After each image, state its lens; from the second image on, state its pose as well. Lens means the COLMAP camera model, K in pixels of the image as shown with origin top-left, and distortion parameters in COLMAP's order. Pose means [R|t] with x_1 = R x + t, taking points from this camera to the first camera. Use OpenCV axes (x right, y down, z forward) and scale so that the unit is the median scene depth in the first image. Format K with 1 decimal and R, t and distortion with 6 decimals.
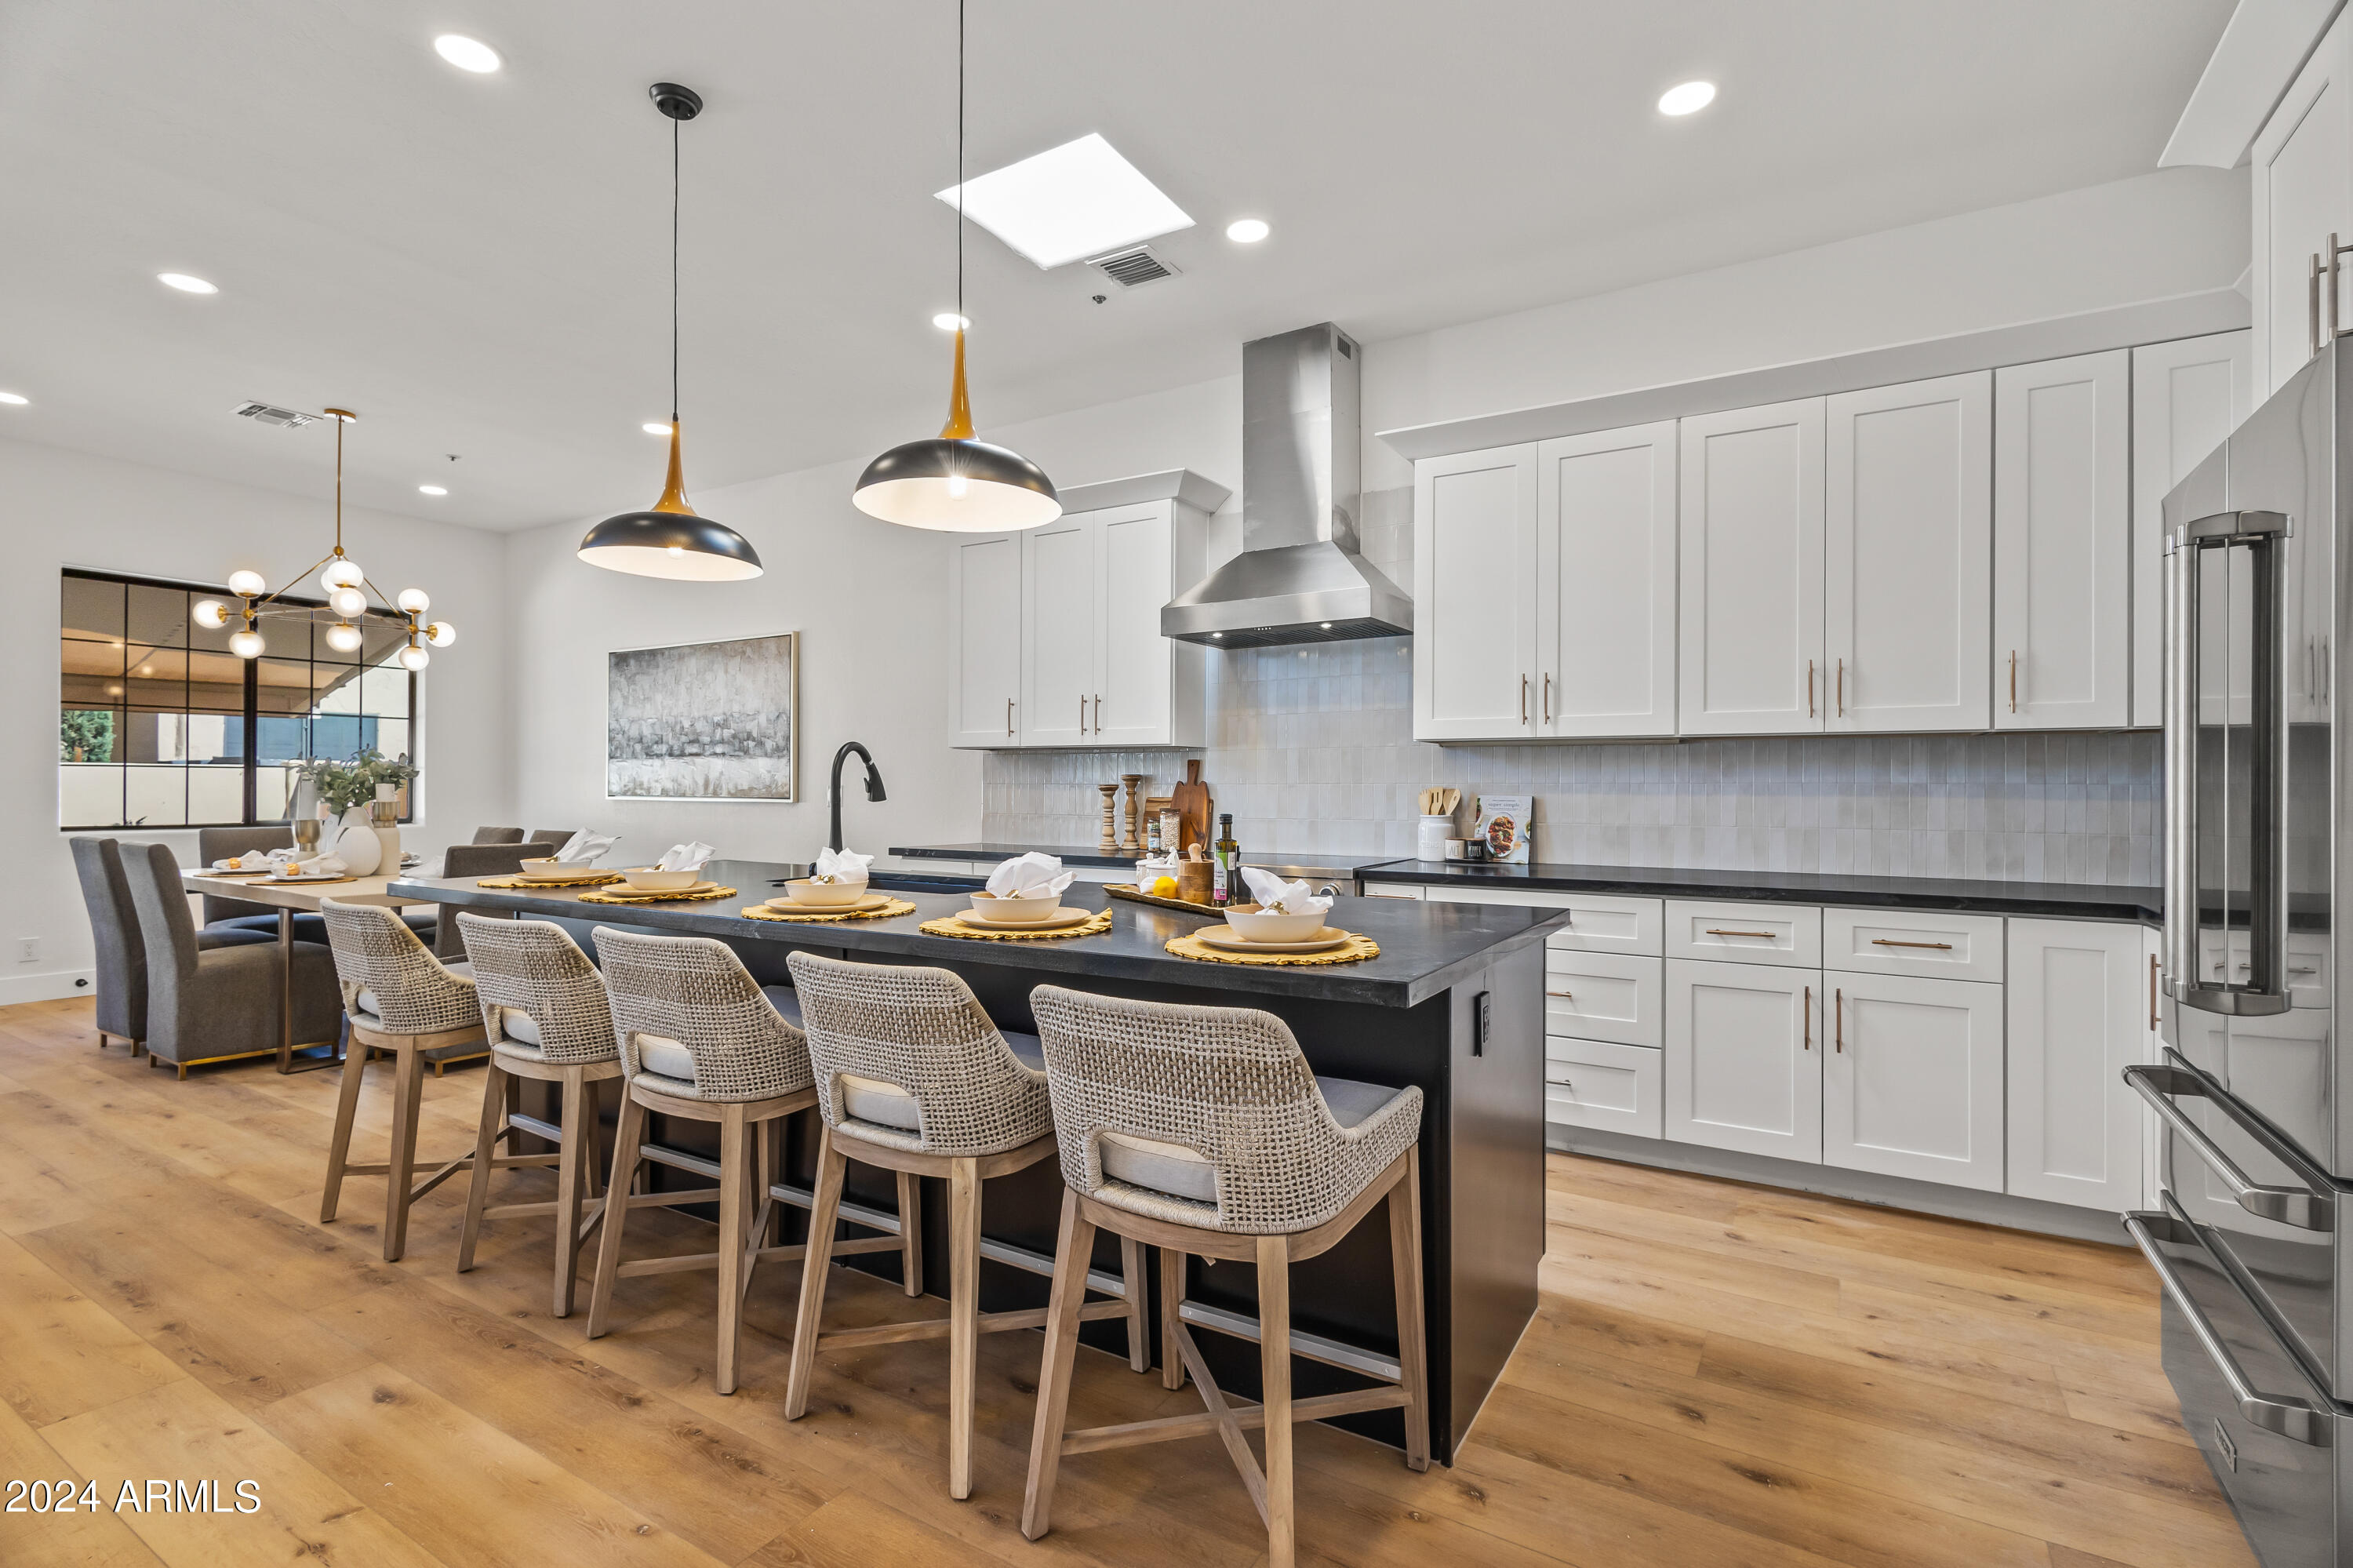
lens RADIAL K [[1085.6, 0, 1171.5], [0, 1085.6, 778.9], [0, 0, 1]] dist [0.020267, -0.009037]
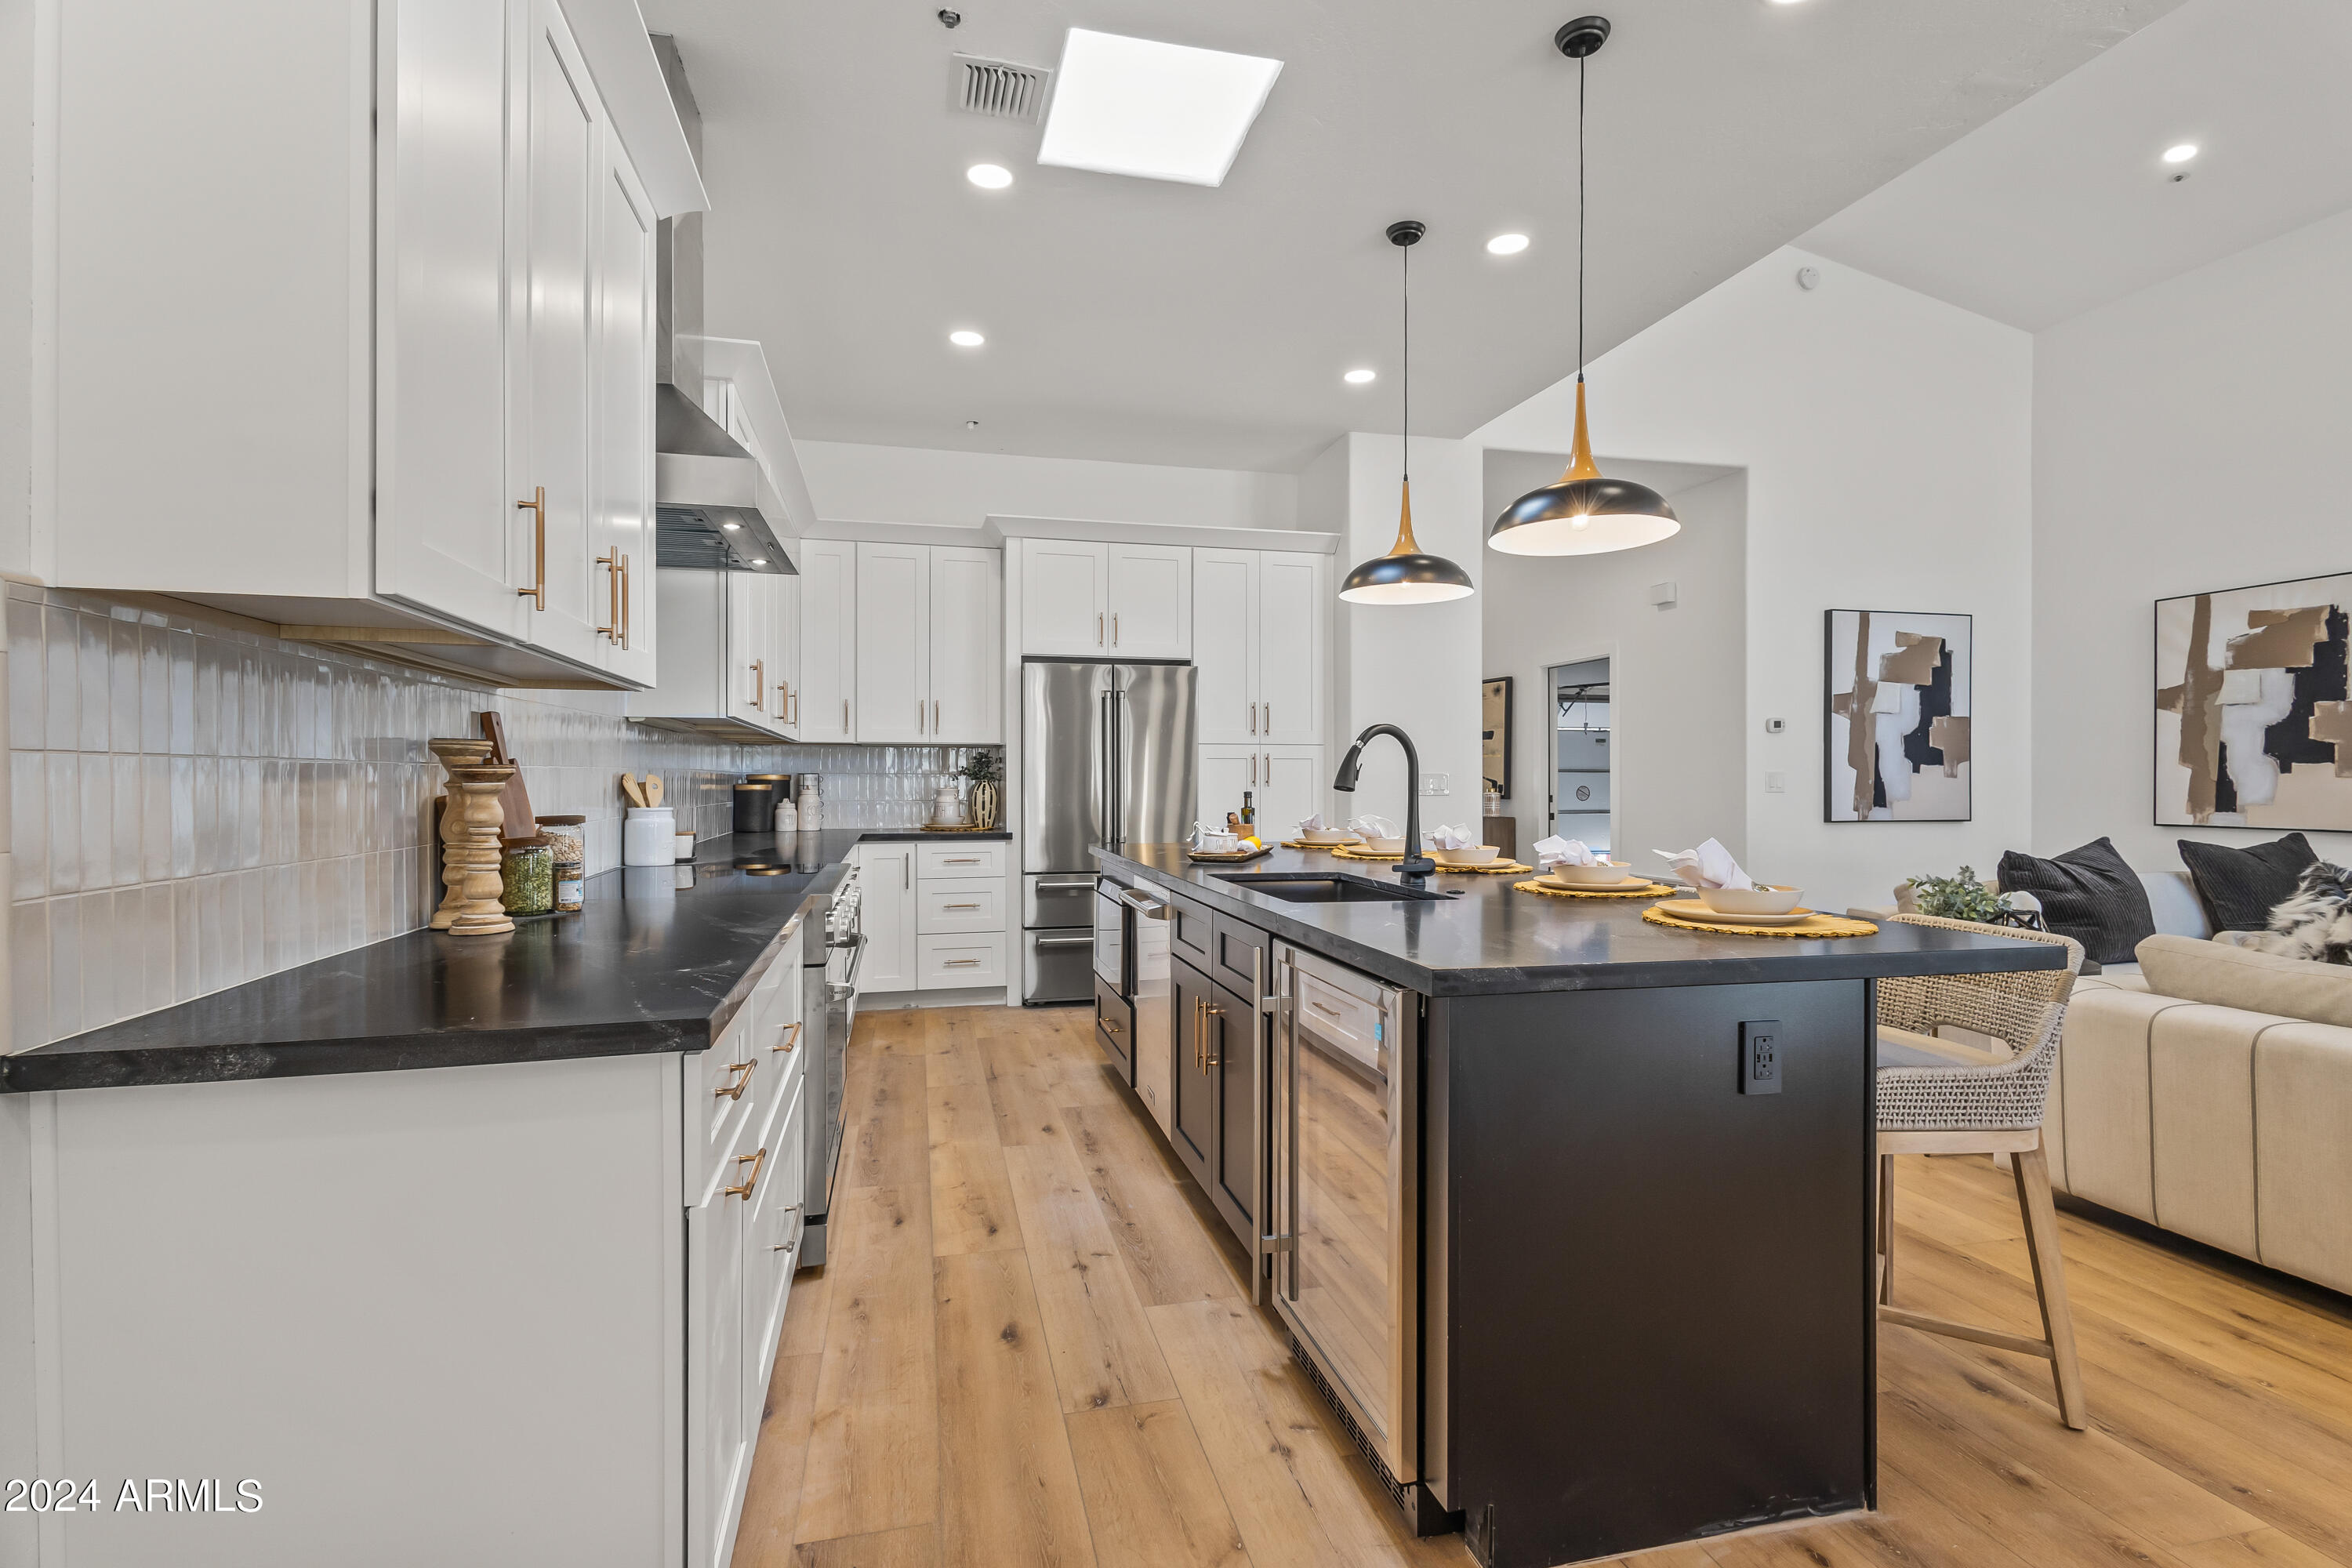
lens RADIAL K [[1115.3, 0, 1173.5], [0, 1115.3, 780.8], [0, 0, 1]] dist [0.004128, -0.001039]
pose [[-0.707268, -0.005119, 0.706927, -0.522905], [-0.008055, 0.999967, -0.000817, 0.010422], [-0.706899, -0.006272, -0.707286, 1.135867]]
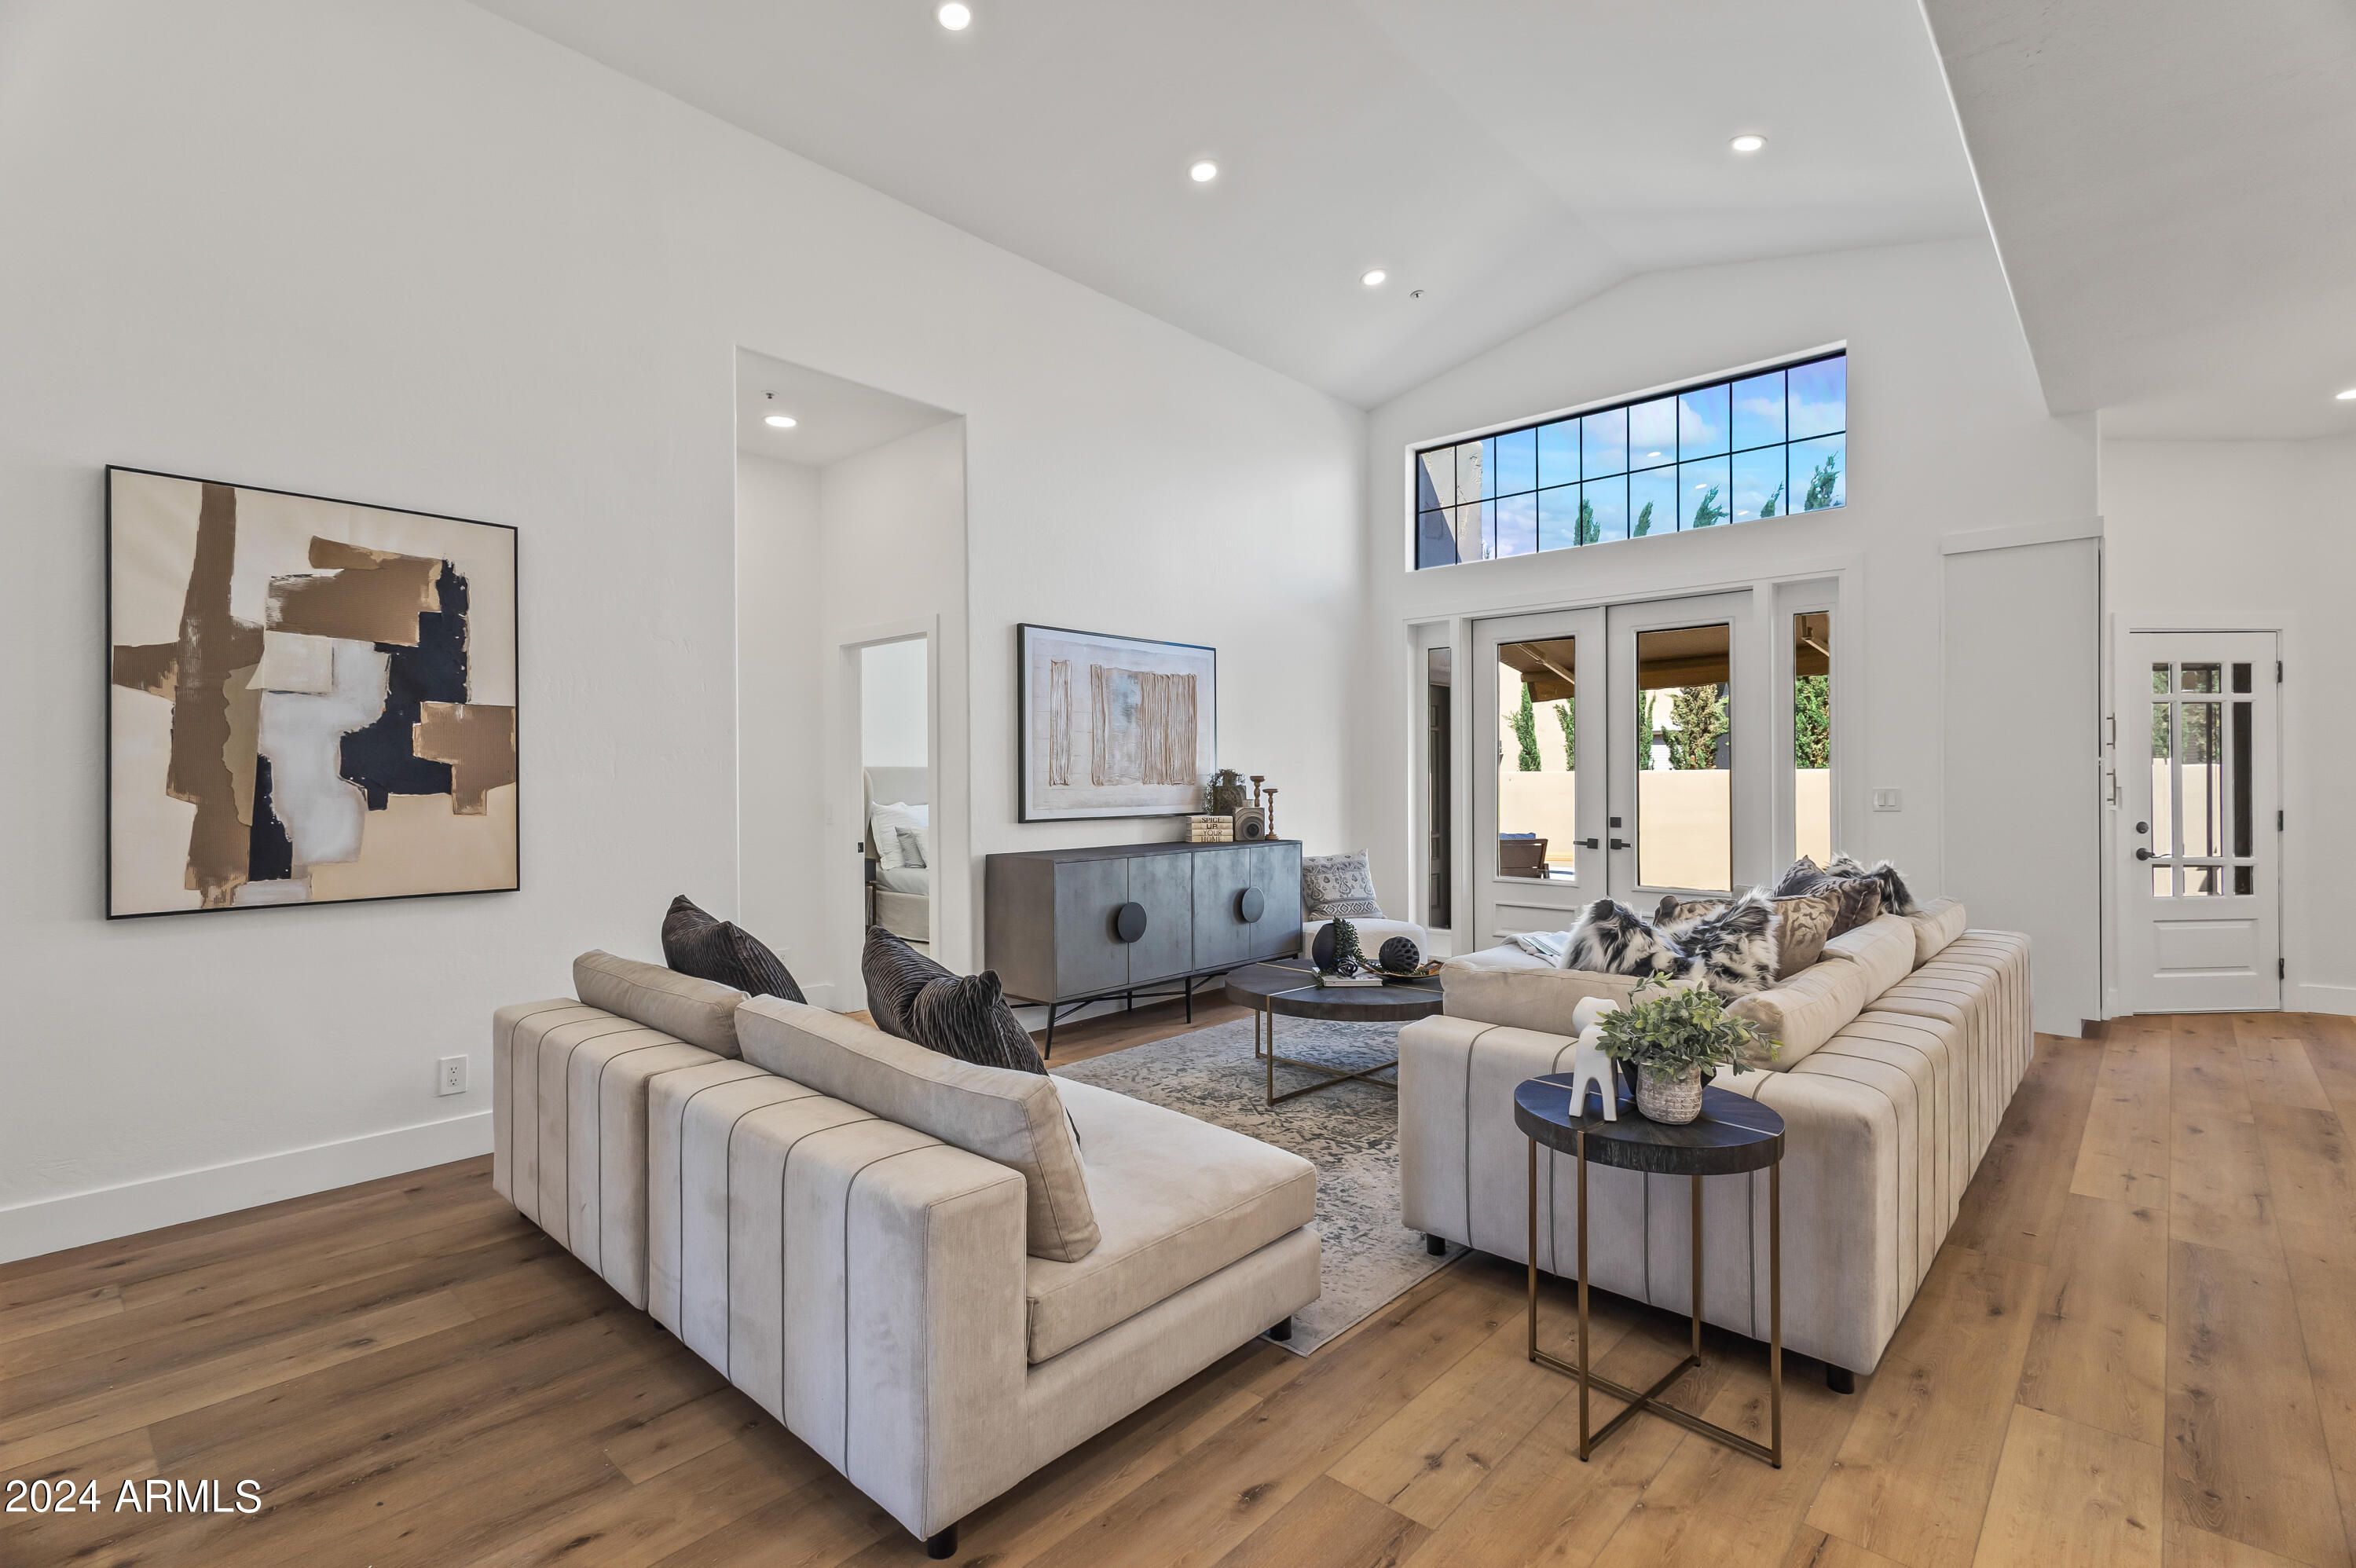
lens RADIAL K [[1087.4, 0, 1184.7], [0, 1087.4, 779.6], [0, 0, 1]] dist [0.013720, -0.004193]
pose [[-0.179712, -0.004202, -0.983710, 0.083216], [0.013698, 0.999883, -0.006774, -0.015218], [0.983624, -0.014692, -0.179634, 0.158930]]
